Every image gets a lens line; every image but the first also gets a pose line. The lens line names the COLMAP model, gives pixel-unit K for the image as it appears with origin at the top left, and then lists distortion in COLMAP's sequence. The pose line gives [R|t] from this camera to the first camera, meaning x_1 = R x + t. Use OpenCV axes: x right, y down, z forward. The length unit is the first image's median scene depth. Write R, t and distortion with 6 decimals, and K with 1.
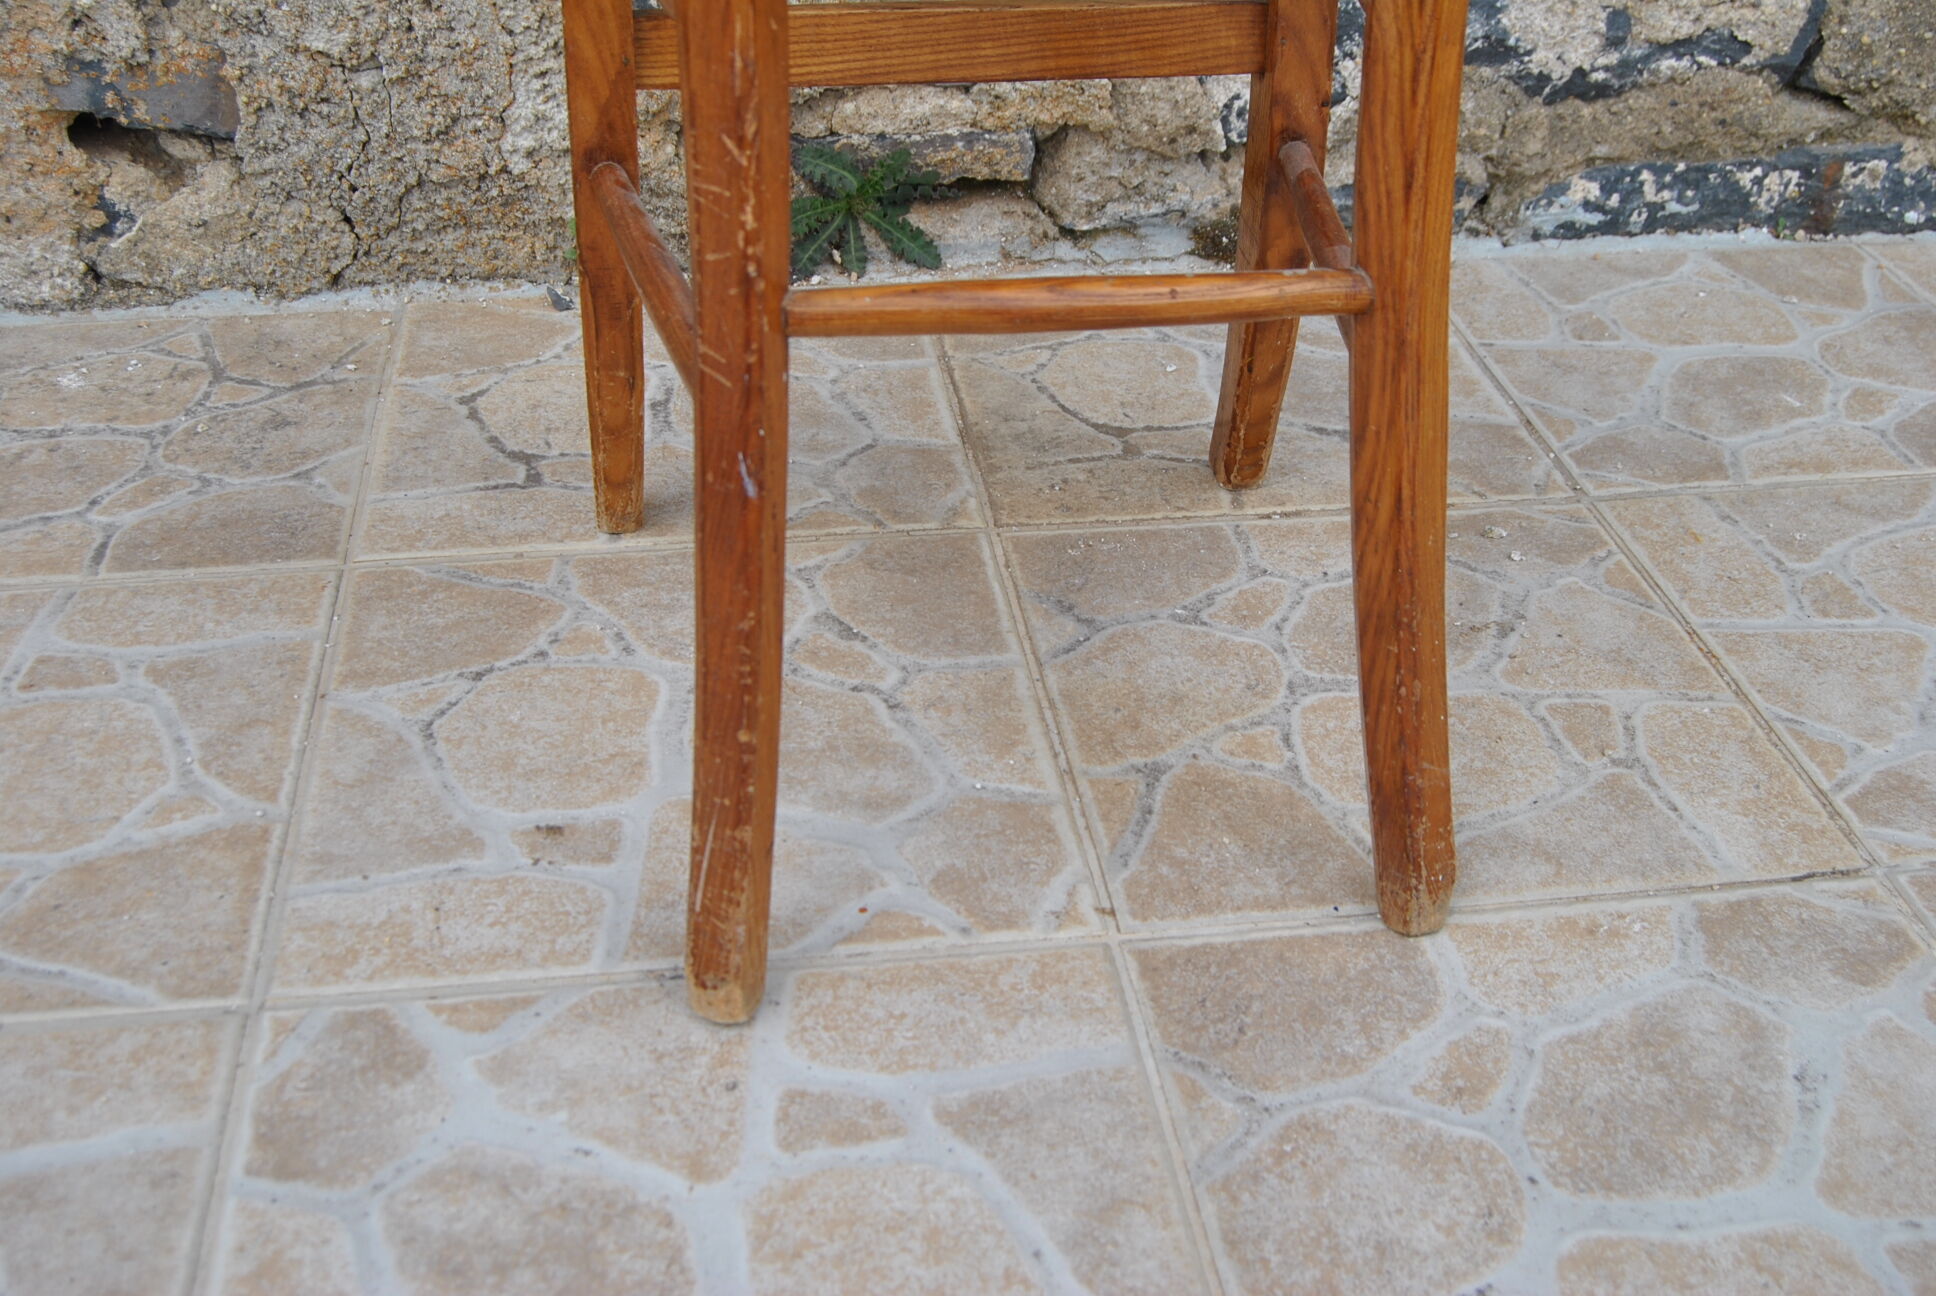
lens RADIAL K [[2138.5, 0, 998.0], [0, 2138.5, 645.0], [0, 0, 1]] dist [-0.065653, 0.025473]
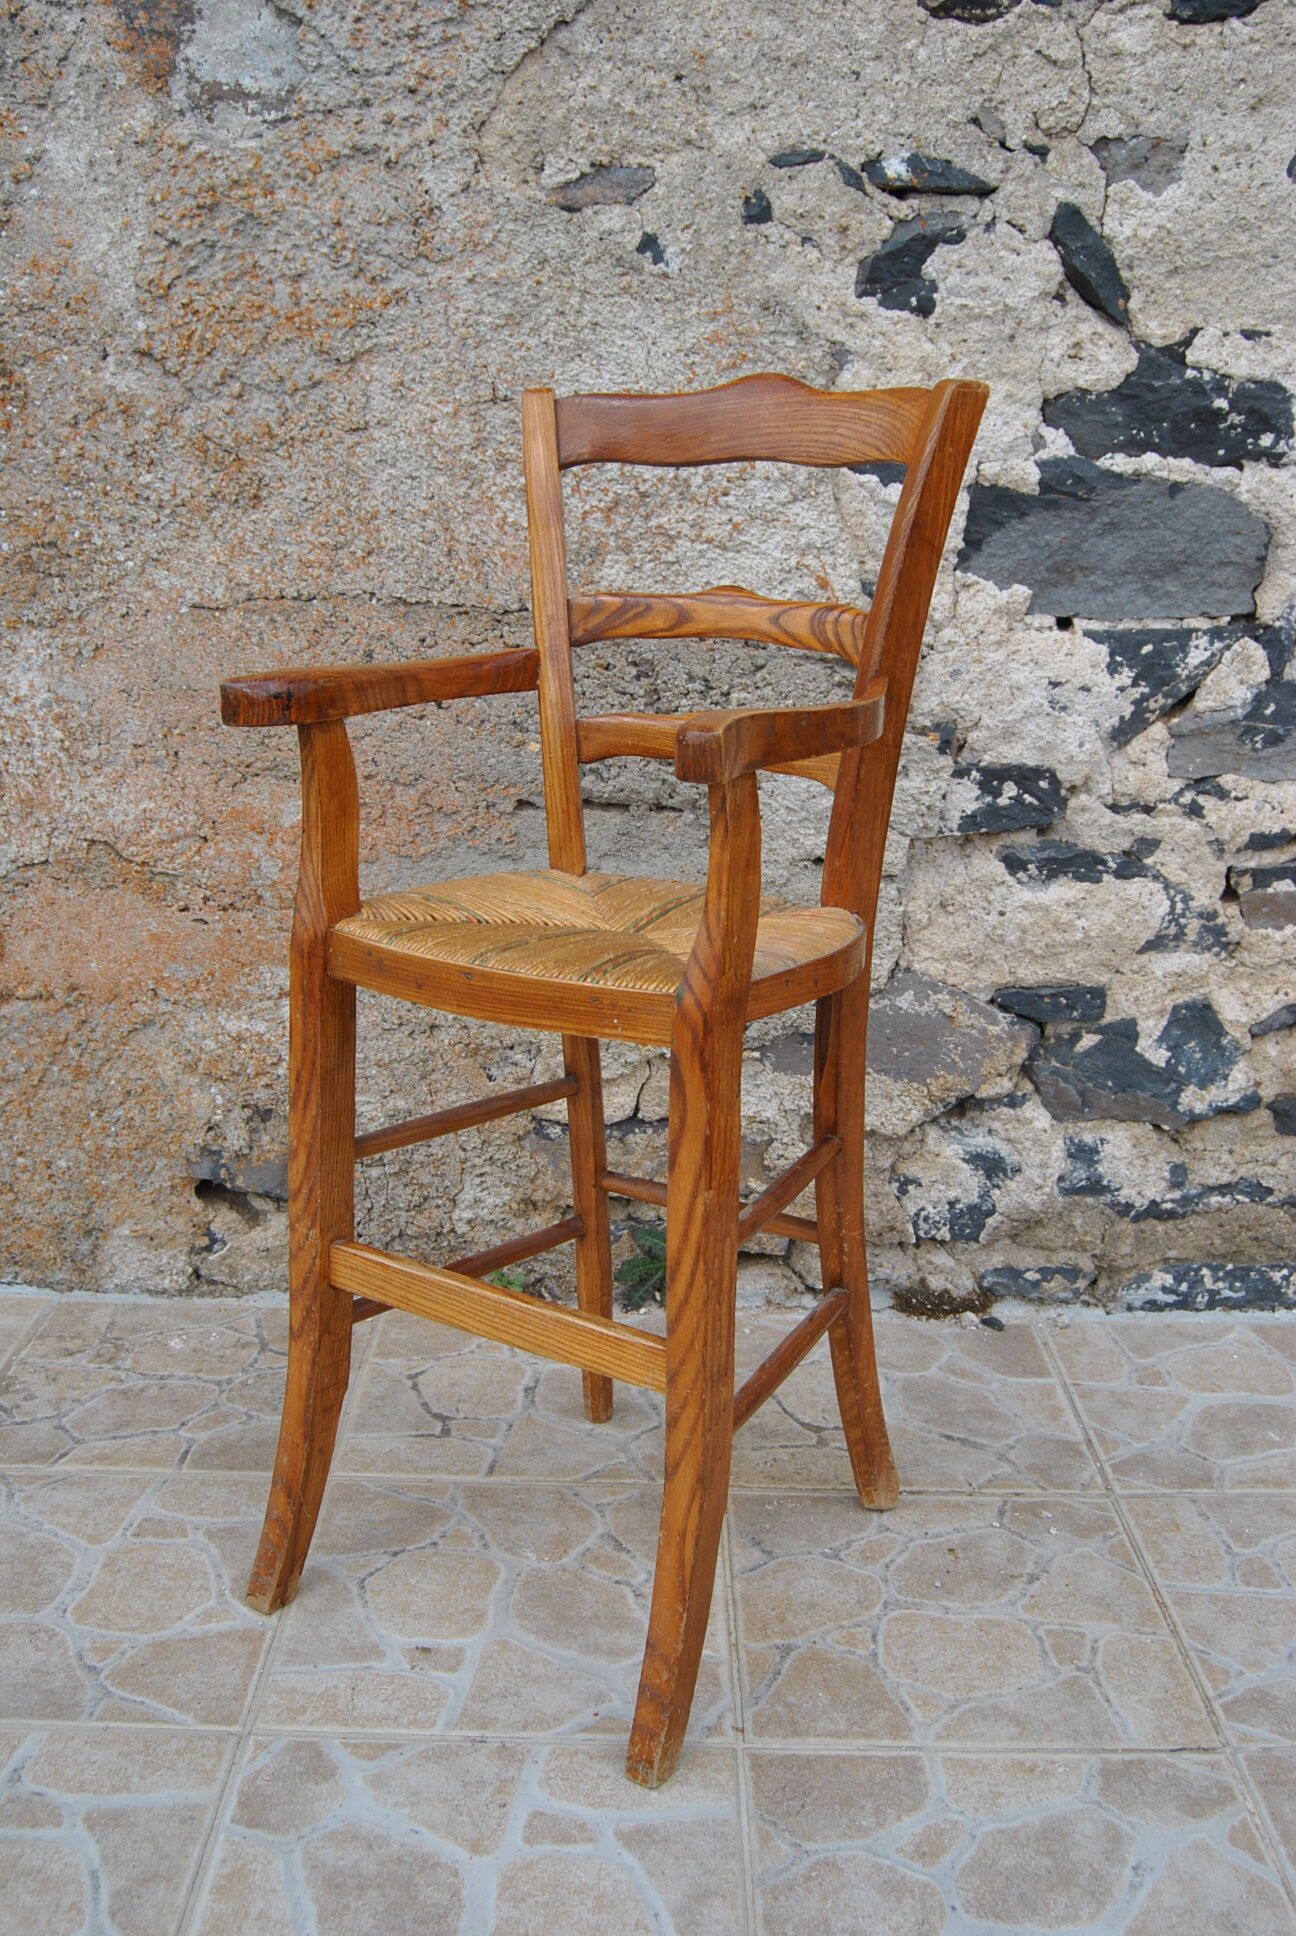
lens RADIAL K [[1862.2, 0, 647.7], [0, 1862.2, 962.4], [0, 0, 1]] dist [-0.077685, 0.034768]
pose [[0.988825, 0.041241, -0.143264, 0.110424], [-0.083650, 0.948931, -0.304191, -0.001353], [0.123403, 0.312776, 0.941777, -0.382223]]
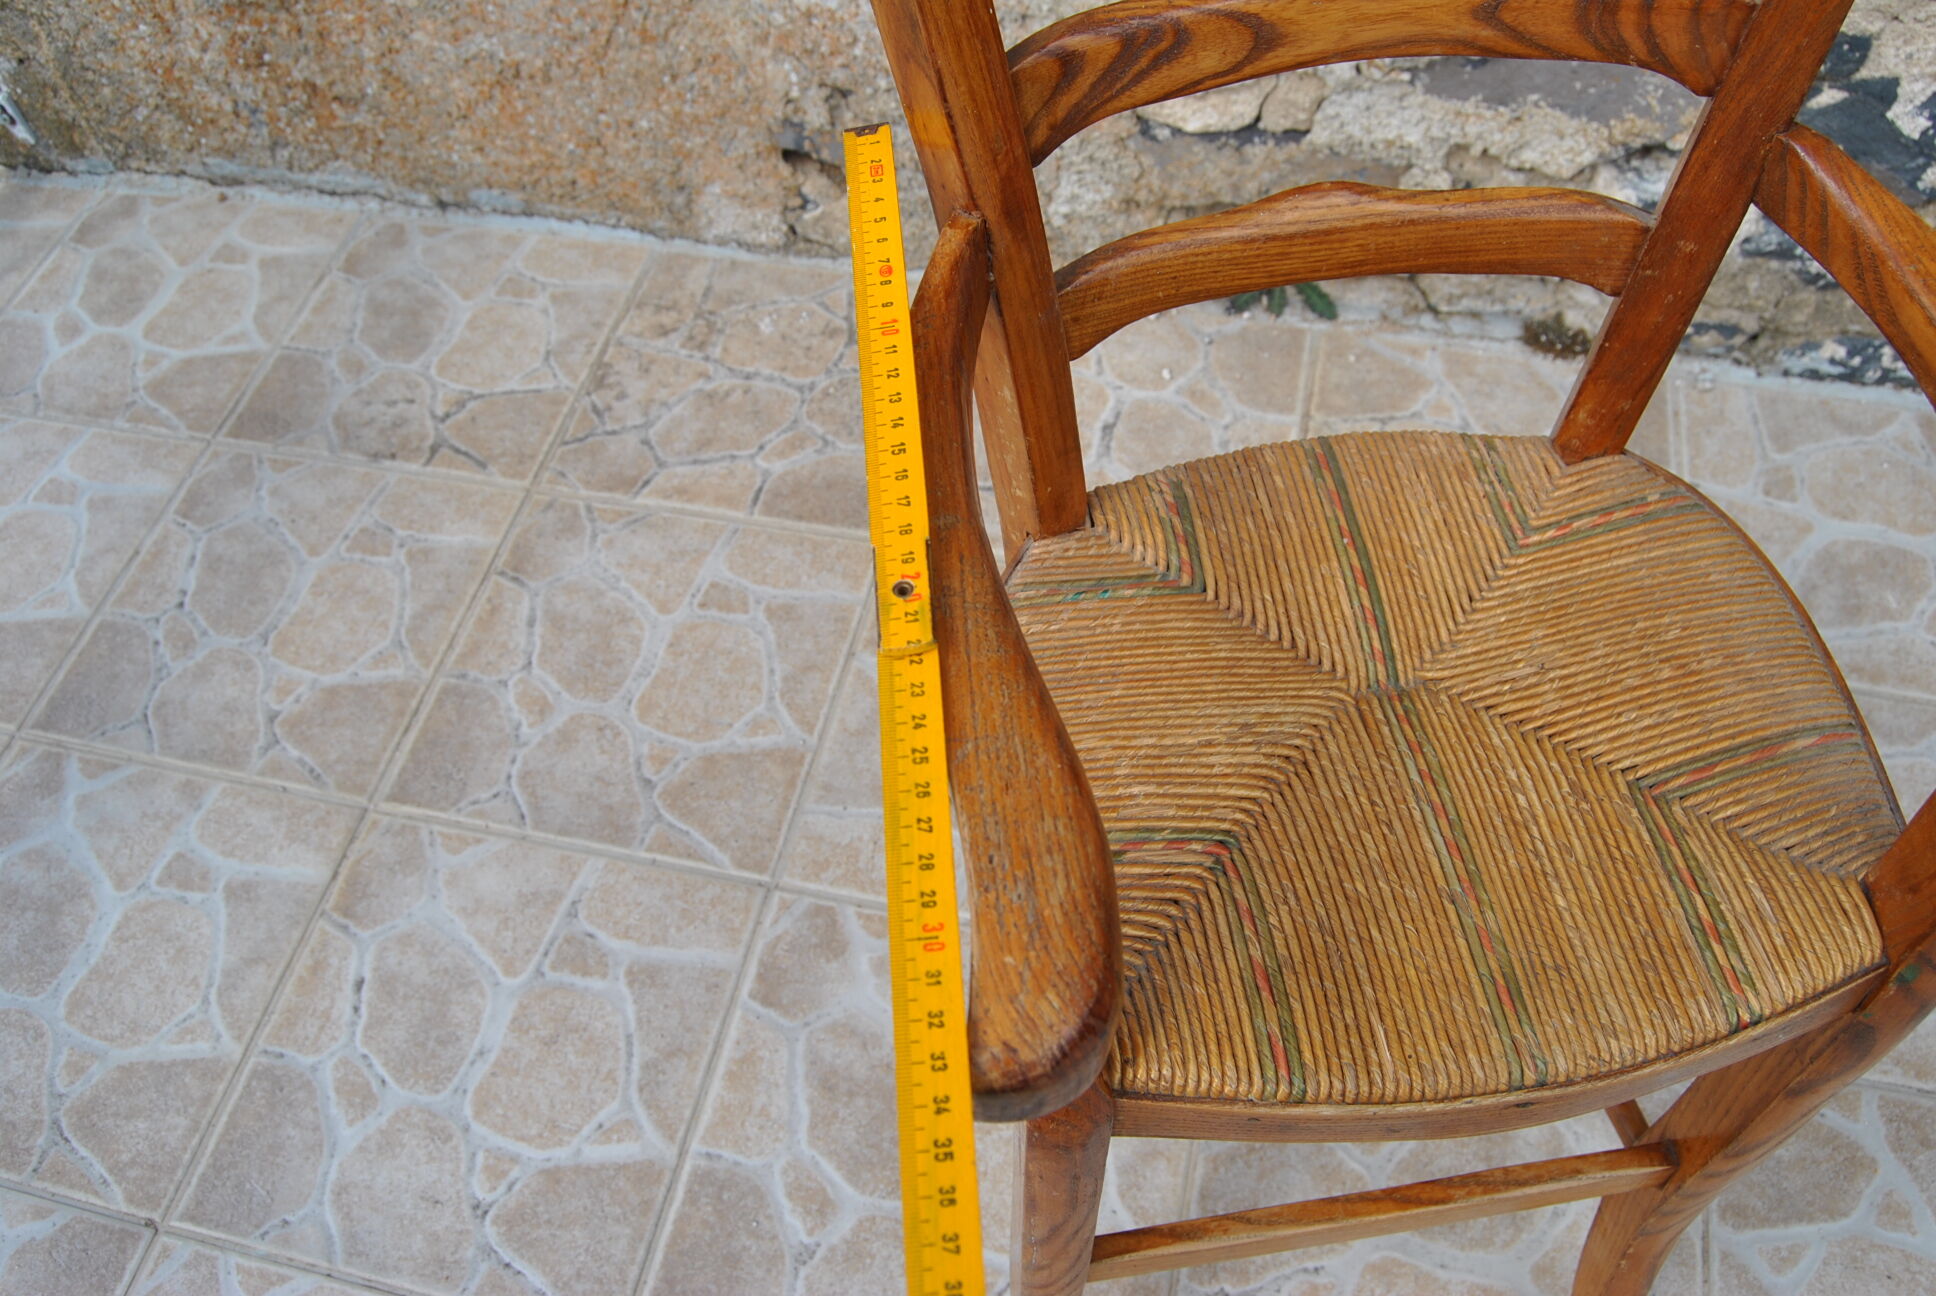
lens RADIAL K [[1563.5, 0, 985.8], [0, 1563.5, 638.7], [0, 0, 1]] dist [-0.098174, 0.042777]
pose [[0.930233, 0.261744, -0.257208, 0.087491], [-0.147383, 0.908363, 0.391350, -0.394184], [0.336072, -0.326138, 0.883566, -0.076944]]
